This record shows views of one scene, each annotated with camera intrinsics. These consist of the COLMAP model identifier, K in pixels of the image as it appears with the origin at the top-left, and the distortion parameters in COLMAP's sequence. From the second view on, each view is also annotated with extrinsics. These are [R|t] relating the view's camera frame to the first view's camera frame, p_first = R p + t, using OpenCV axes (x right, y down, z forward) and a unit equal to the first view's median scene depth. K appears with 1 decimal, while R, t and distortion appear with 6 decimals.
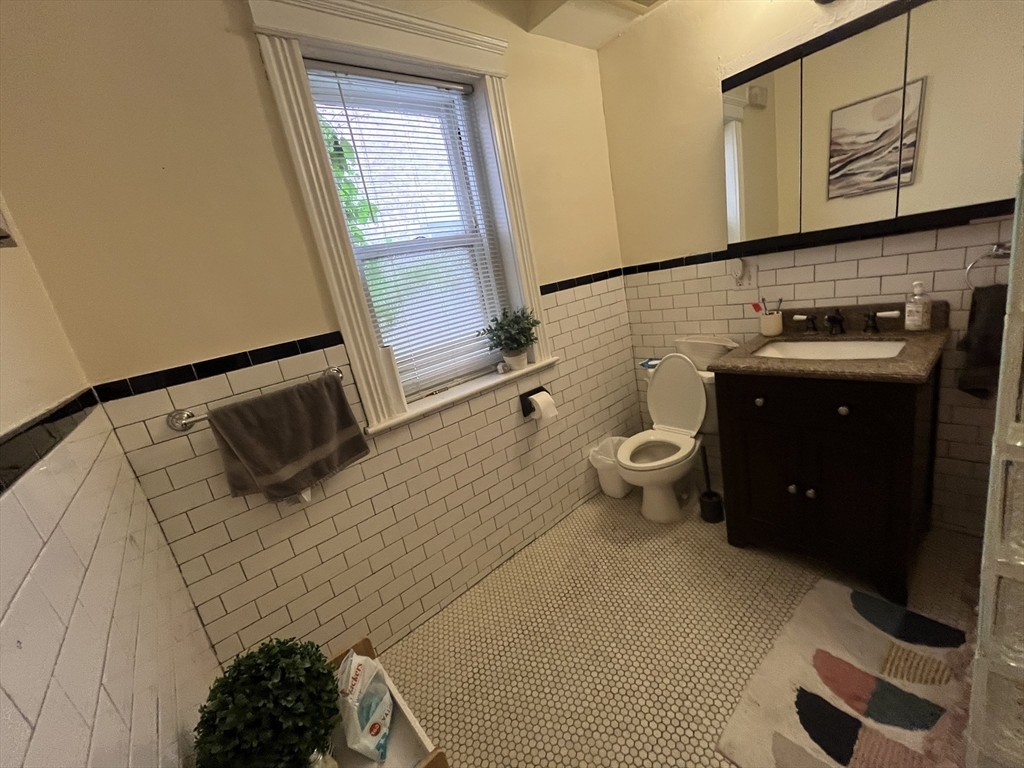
lens RADIAL K [[414.7, 0, 511.3], [0, 414.7, 382.2], [0, 0, 1]] dist [-0.001538, 0.000321]
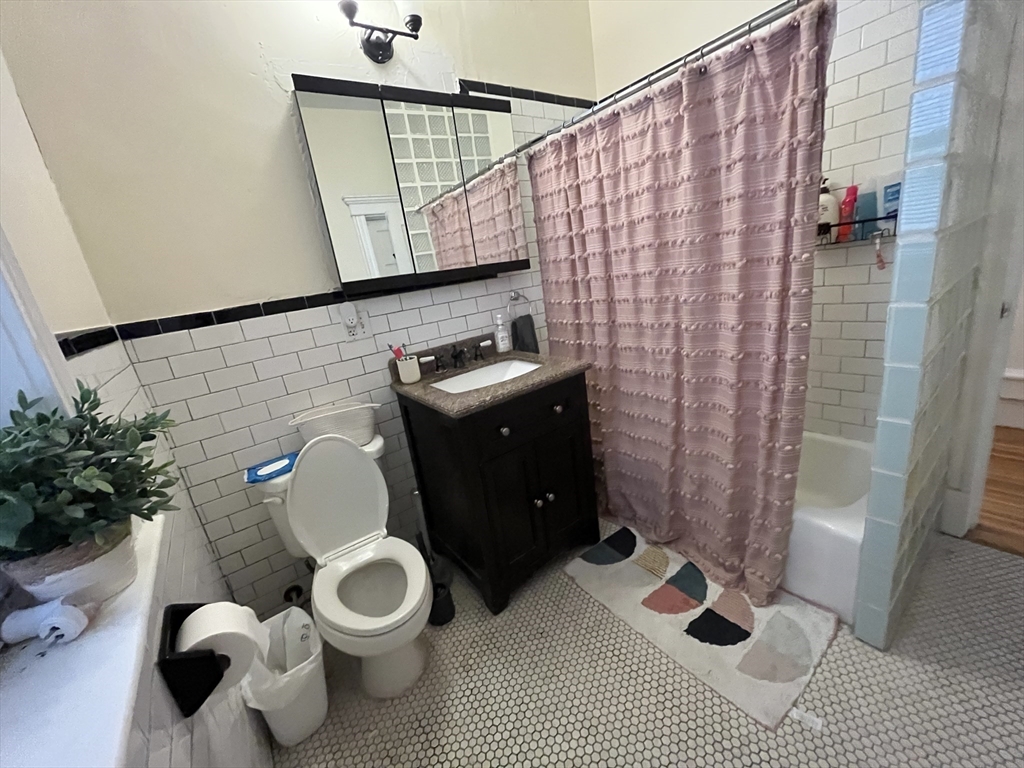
lens RADIAL K [[414.7, 0, 511.3], [0, 414.7, 382.2], [0, 0, 1]] dist [-0.001538, 0.000321]
pose [[0.087514, -0.099273, 0.991204, -0.286163], [0.369946, 0.927102, 0.060190, -0.096786], [-0.924922, 0.361425, 0.117860, 0.769683]]
